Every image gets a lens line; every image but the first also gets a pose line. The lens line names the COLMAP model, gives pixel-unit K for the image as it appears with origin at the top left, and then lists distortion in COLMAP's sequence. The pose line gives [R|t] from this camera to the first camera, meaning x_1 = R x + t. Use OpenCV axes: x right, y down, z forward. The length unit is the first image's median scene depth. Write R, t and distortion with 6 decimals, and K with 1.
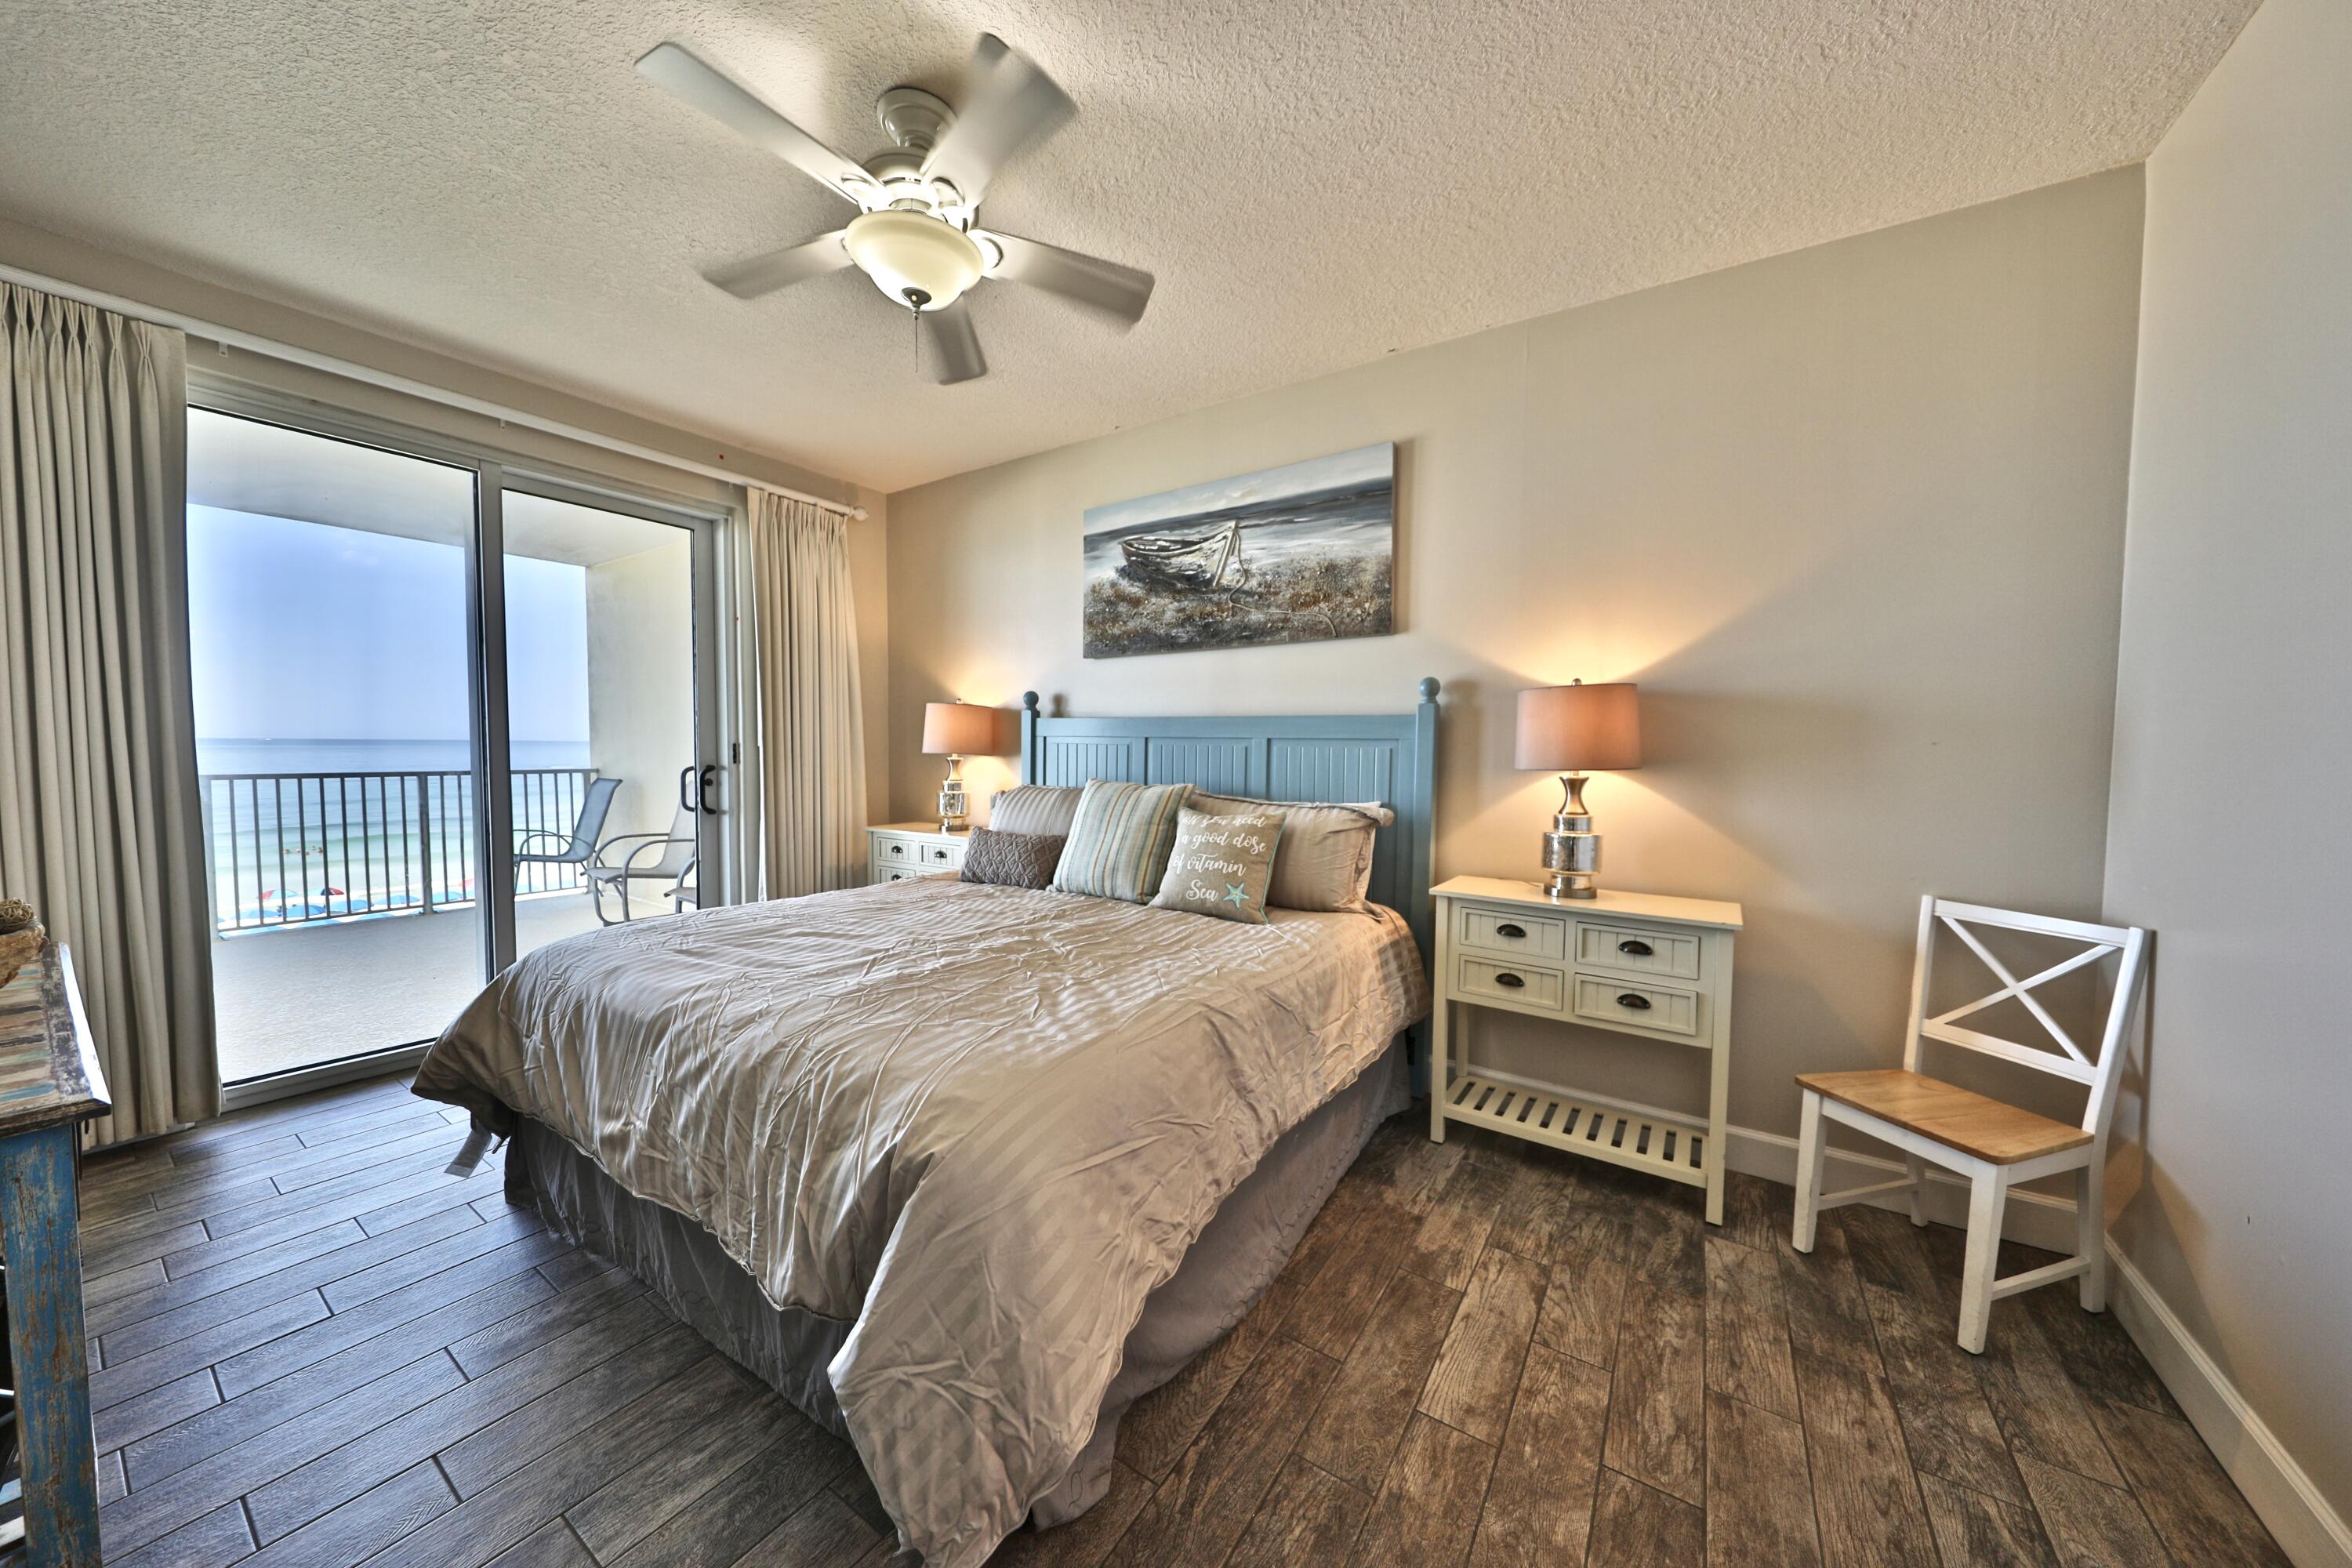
lens RADIAL K [[791.5, 0, 1192.2], [0, 791.5, 789.2], [0, 0, 1]] dist [0.000180, -0.001846]
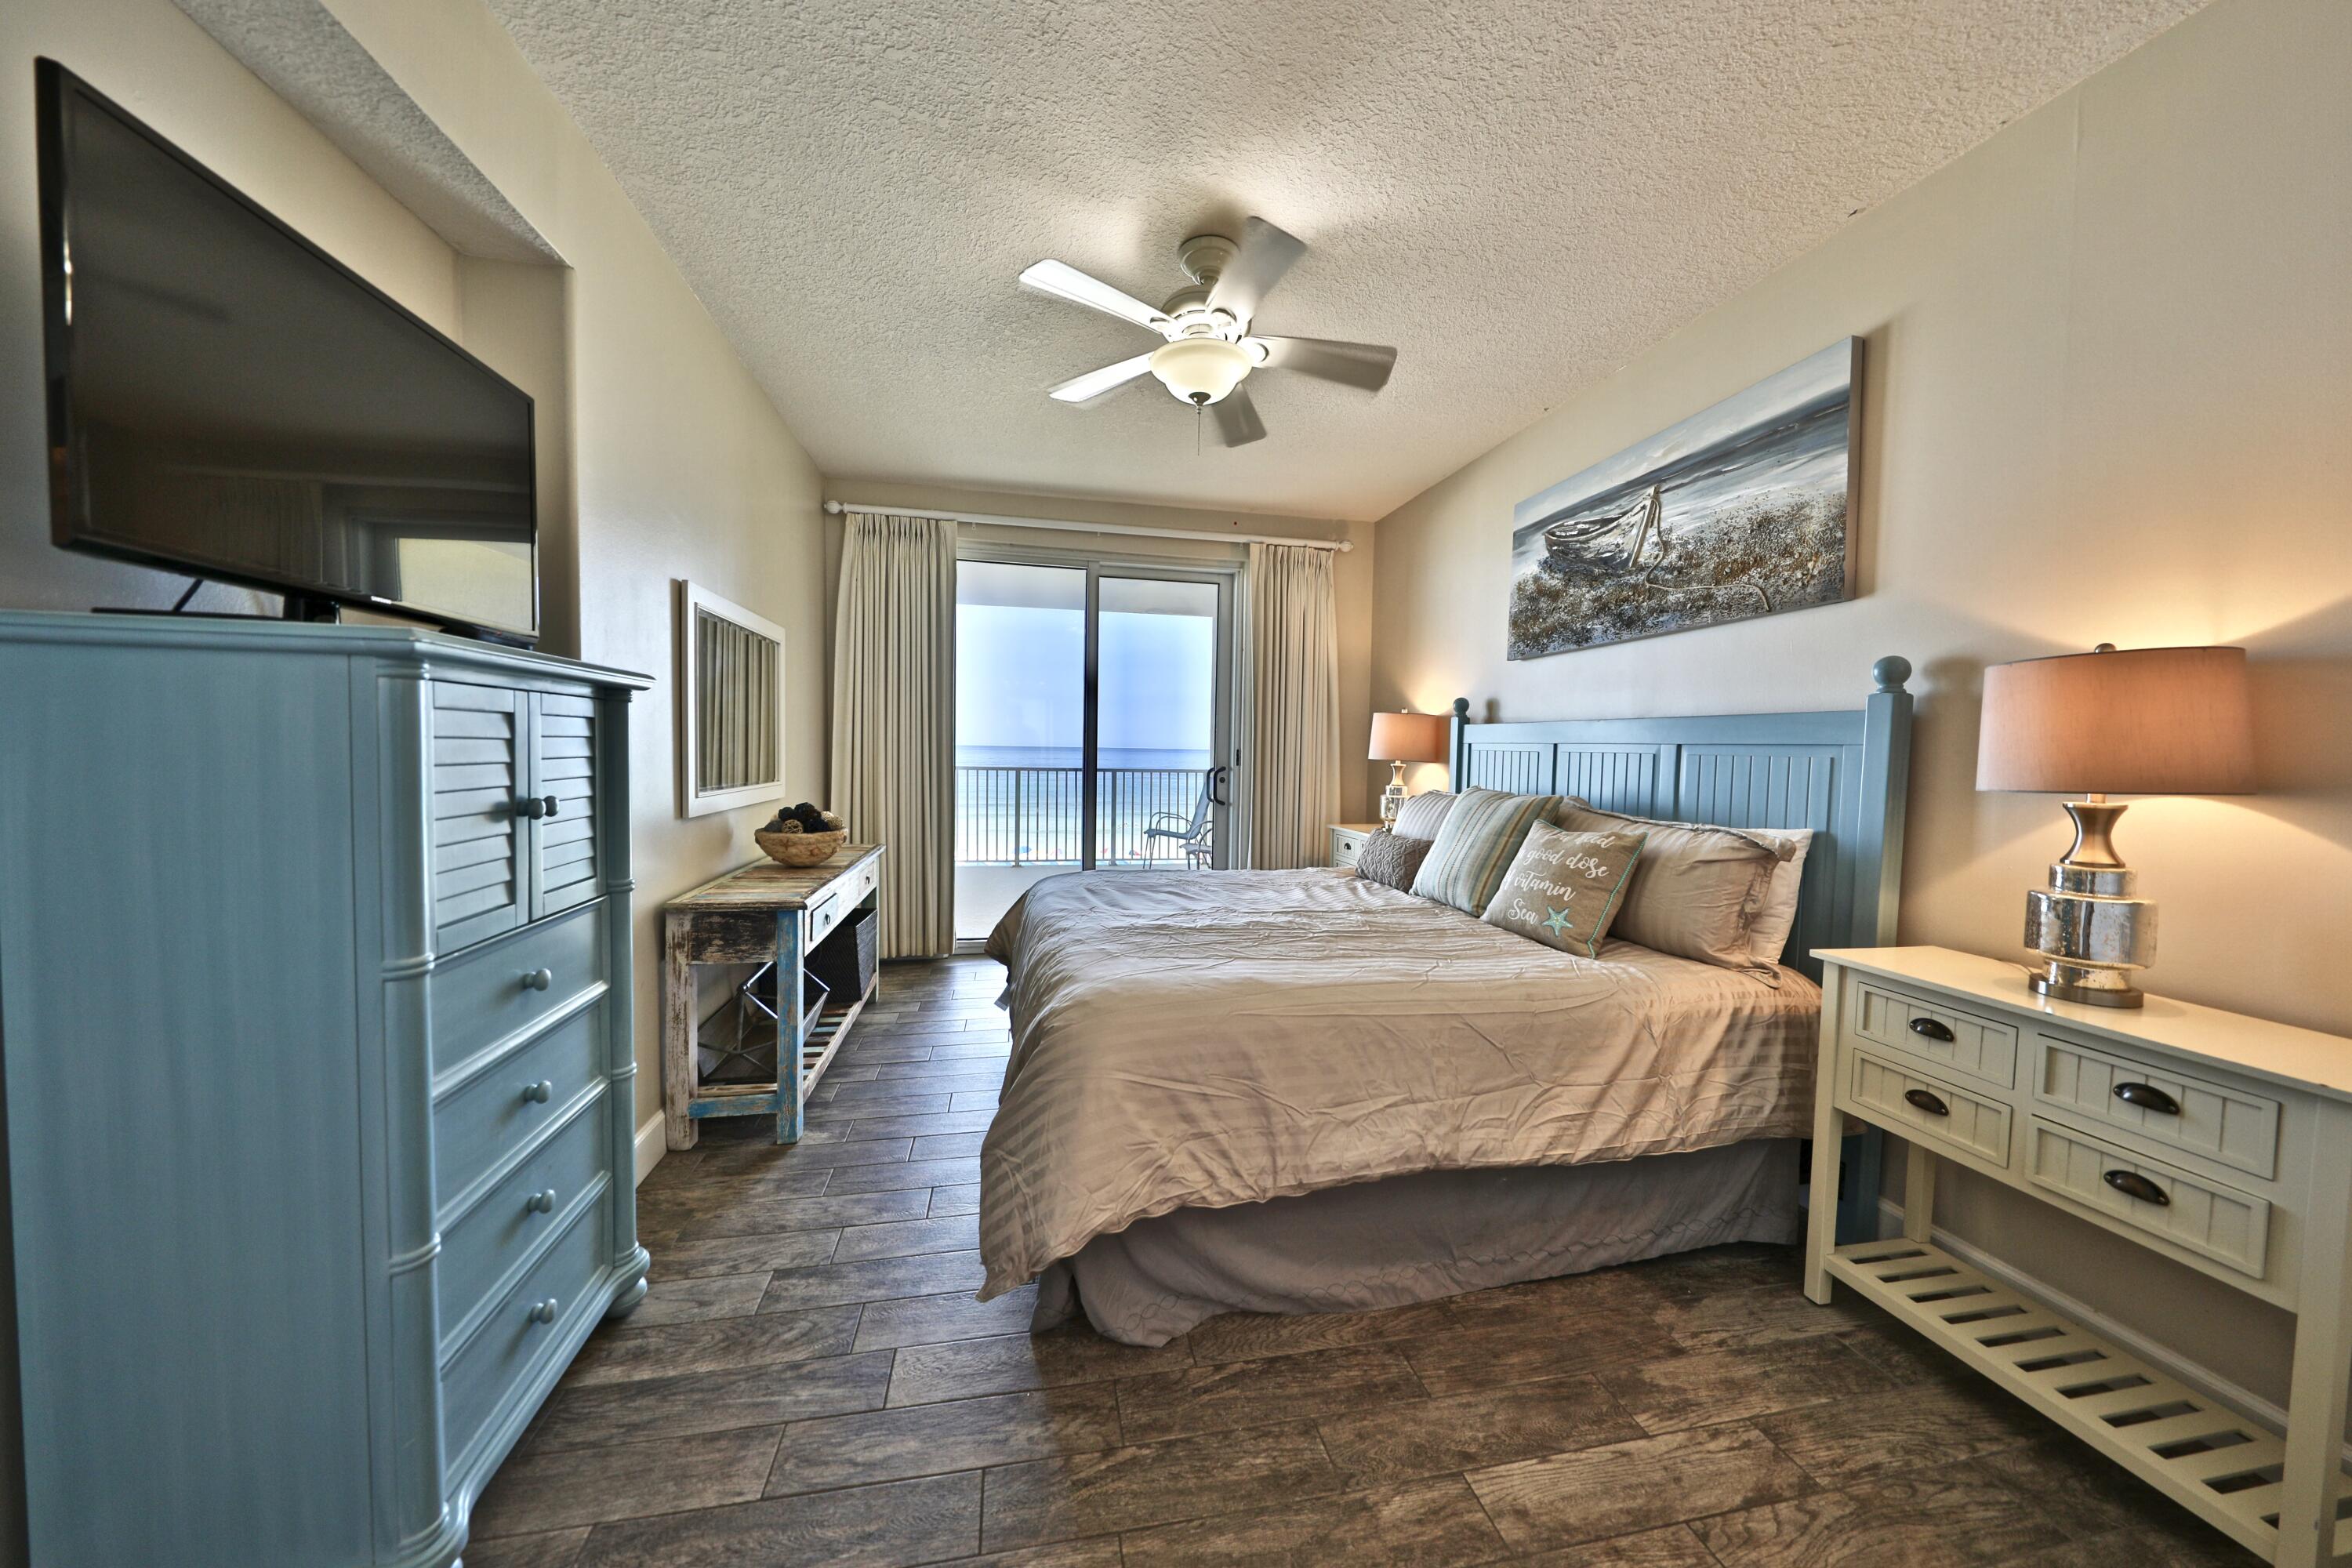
lens RADIAL K [[822.3, 0, 1180.6], [0, 822.3, 794.1], [0, 0, 1]] dist [-0.002818, -0.000771]
pose [[0.698094, 0.040199, -0.714877, 0.398510], [-0.045831, 0.998884, 0.011414, 0.000931], [0.714538, 0.024795, 0.699158, 0.046305]]
